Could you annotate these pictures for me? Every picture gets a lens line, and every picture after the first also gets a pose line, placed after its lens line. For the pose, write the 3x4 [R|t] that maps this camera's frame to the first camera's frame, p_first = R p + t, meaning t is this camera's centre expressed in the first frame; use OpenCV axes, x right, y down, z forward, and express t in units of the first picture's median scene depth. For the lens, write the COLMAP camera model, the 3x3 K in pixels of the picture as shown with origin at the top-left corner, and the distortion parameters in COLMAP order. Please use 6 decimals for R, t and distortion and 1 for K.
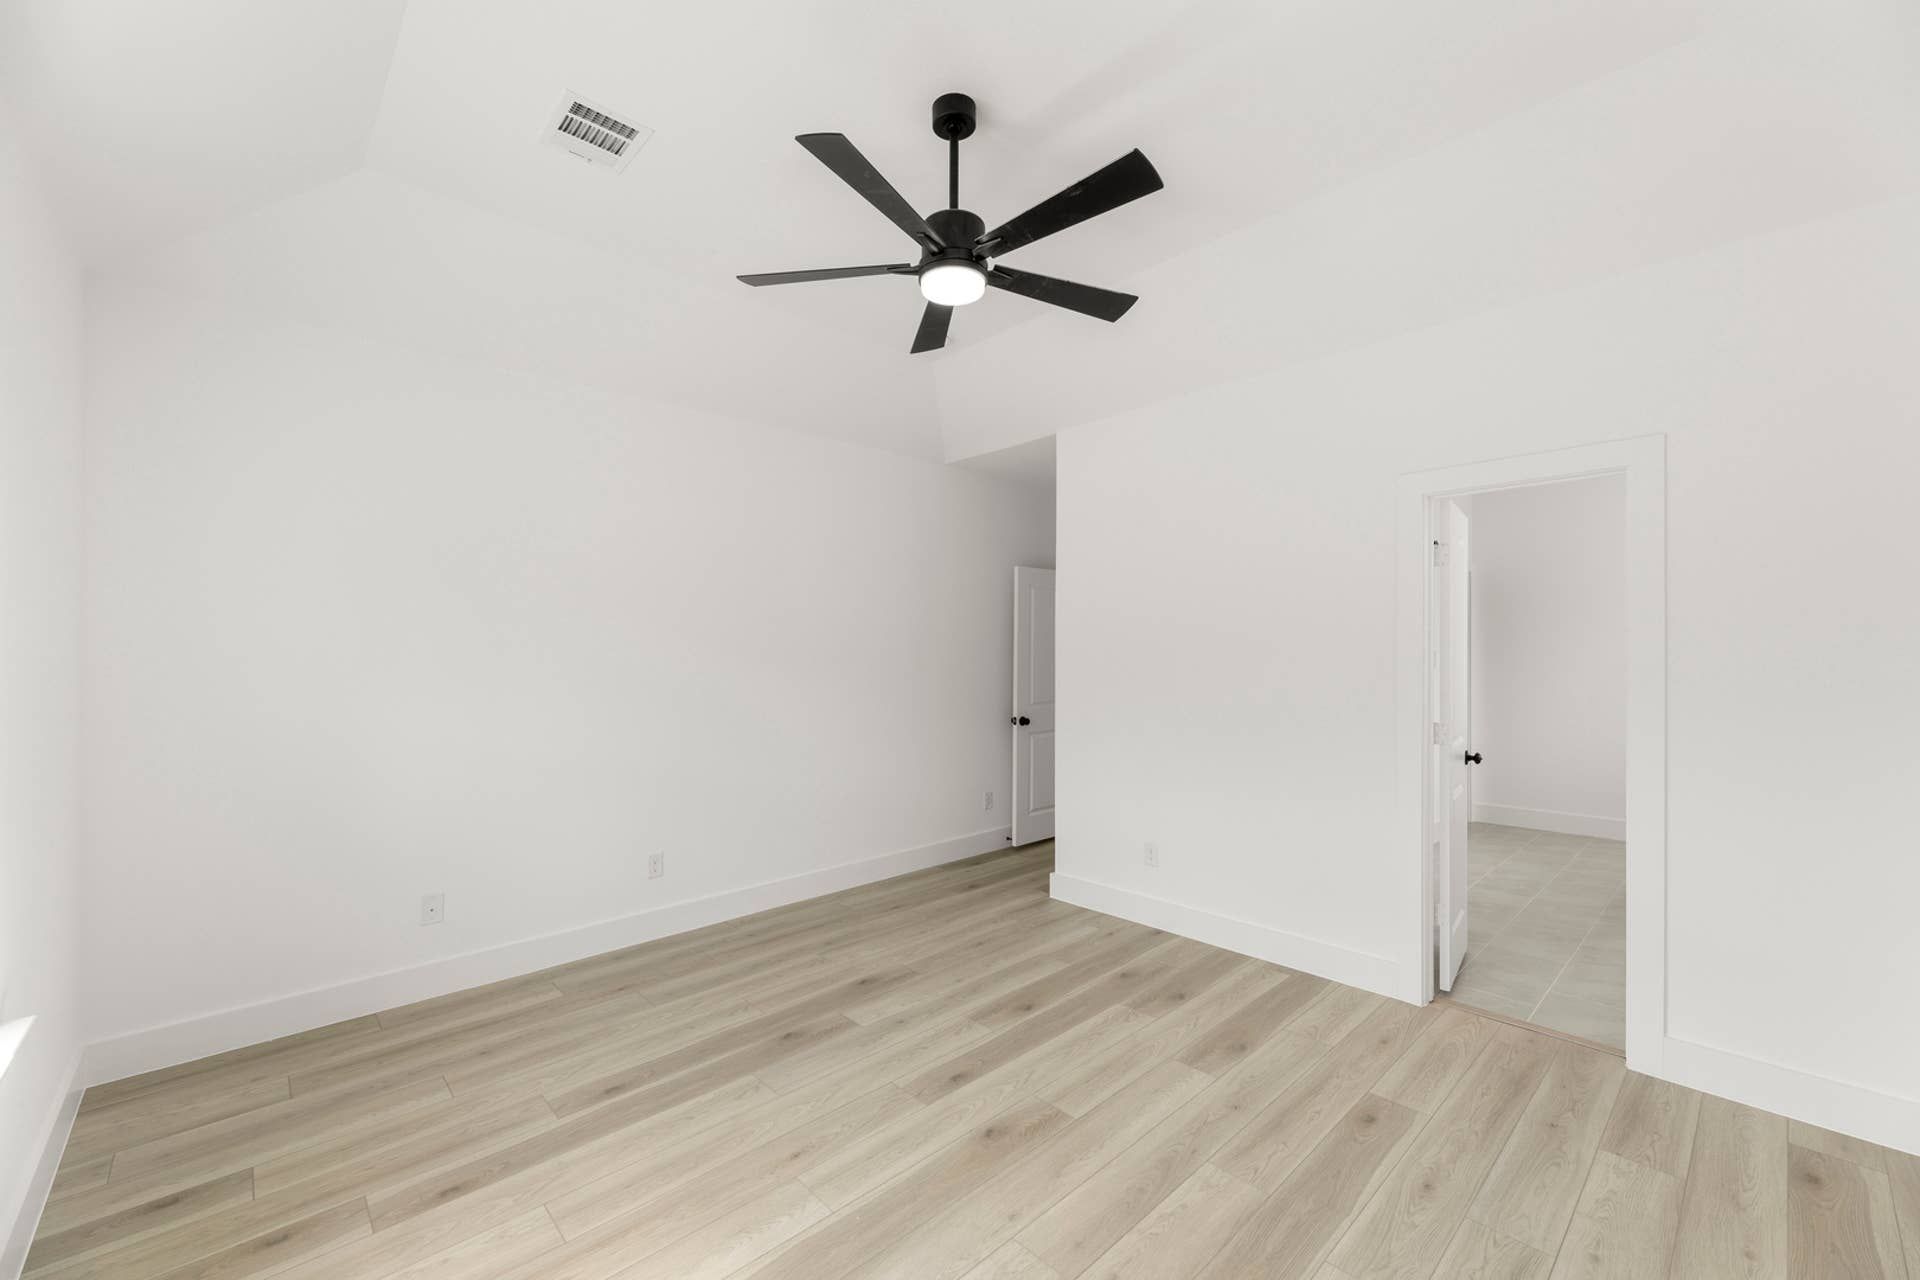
lens RADIAL K [[768.6, 0, 960.0], [0, 768.6, 640.0], [0, 0, 1]] dist [0.000002, -0.000027]
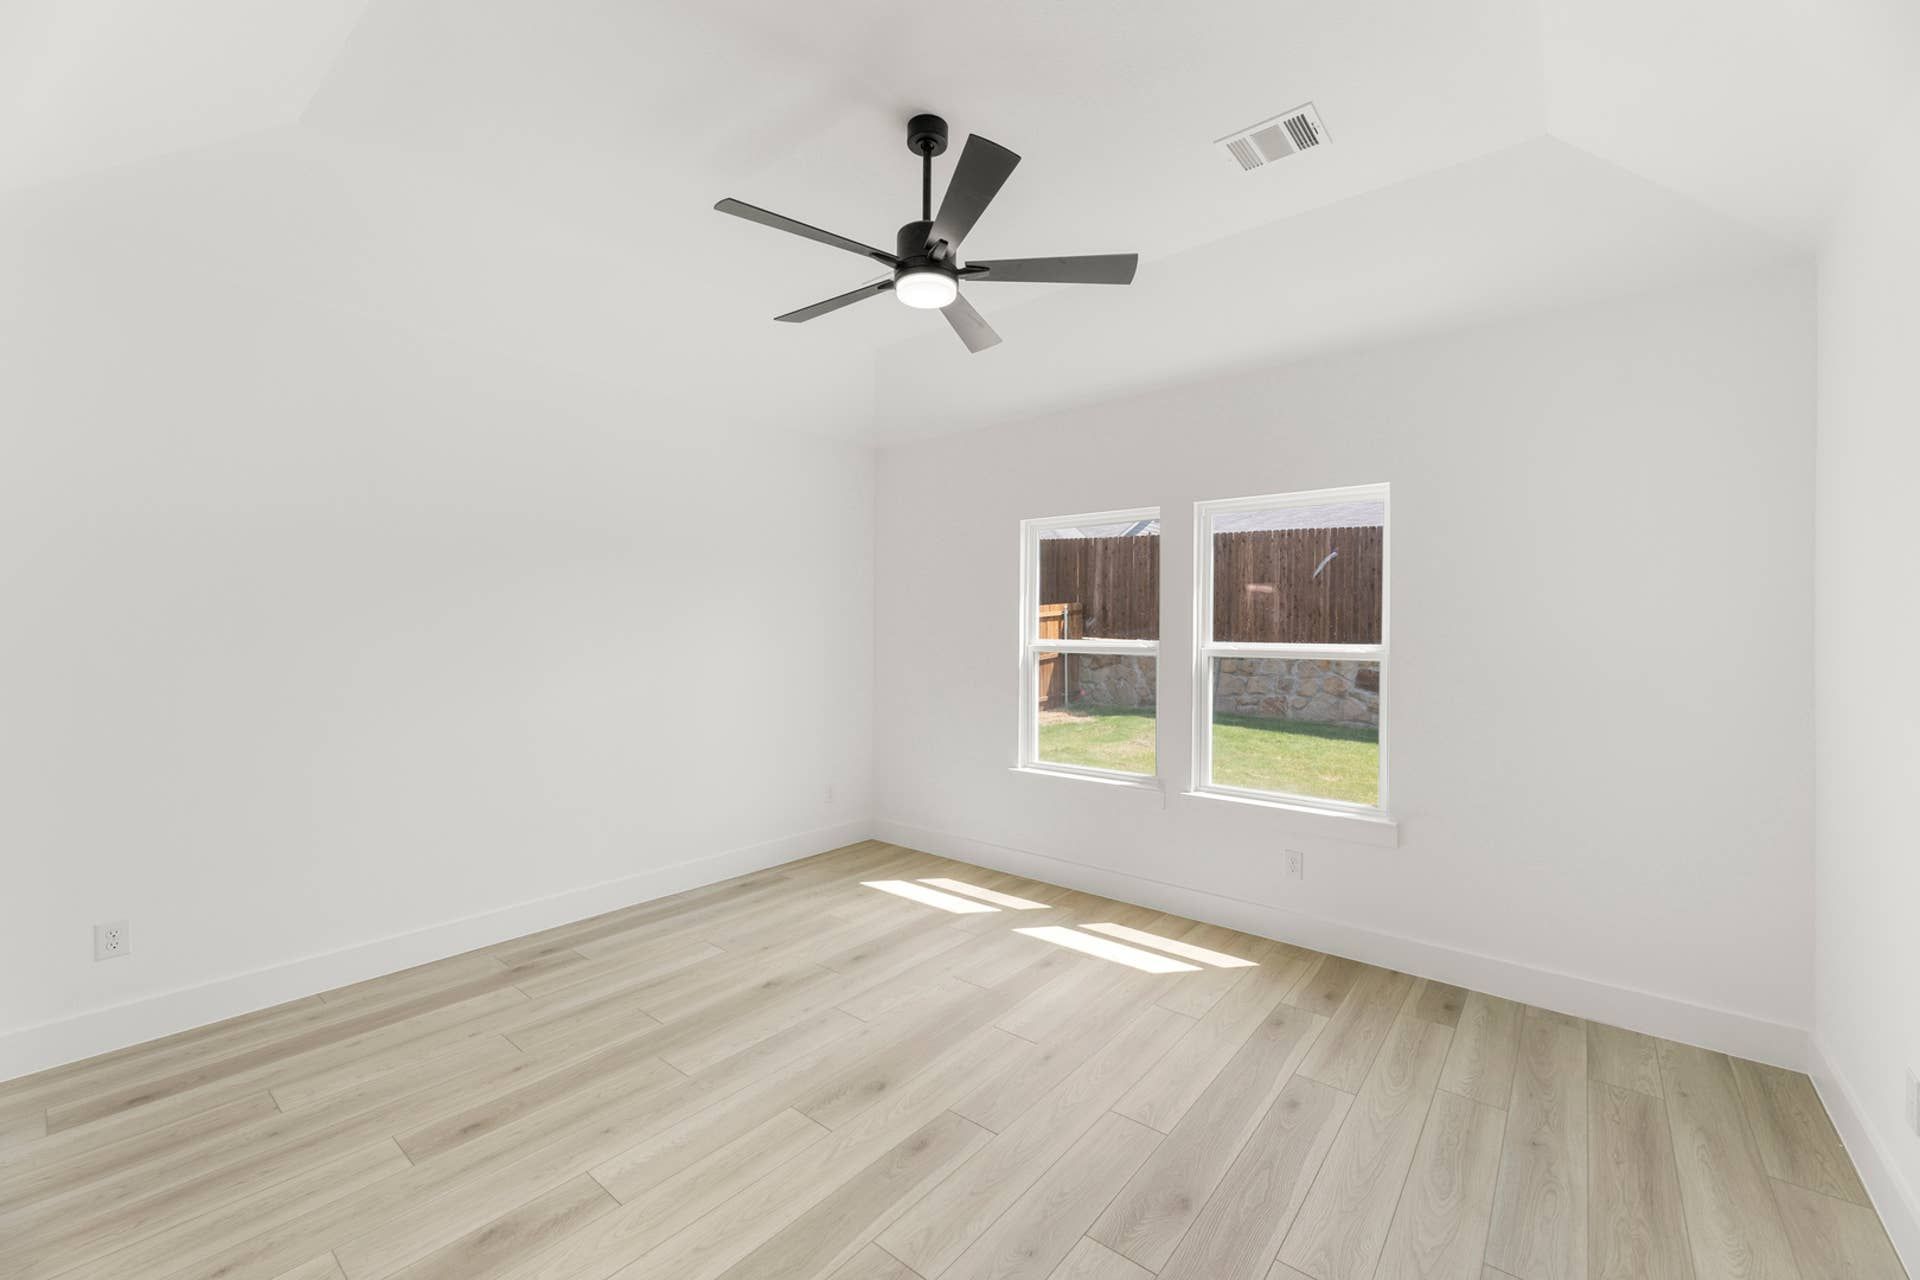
lens RADIAL K [[768.6, 0, 960.0], [0, 768.6, 640.0], [0, 0, 1]] dist [0.000002, -0.000027]
pose [[-0.990997, 0.000730, -0.133885, 0.069575], [0.001299, 0.999990, -0.004162, 0.036559], [0.133881, -0.004298, -0.990988, 1.995517]]
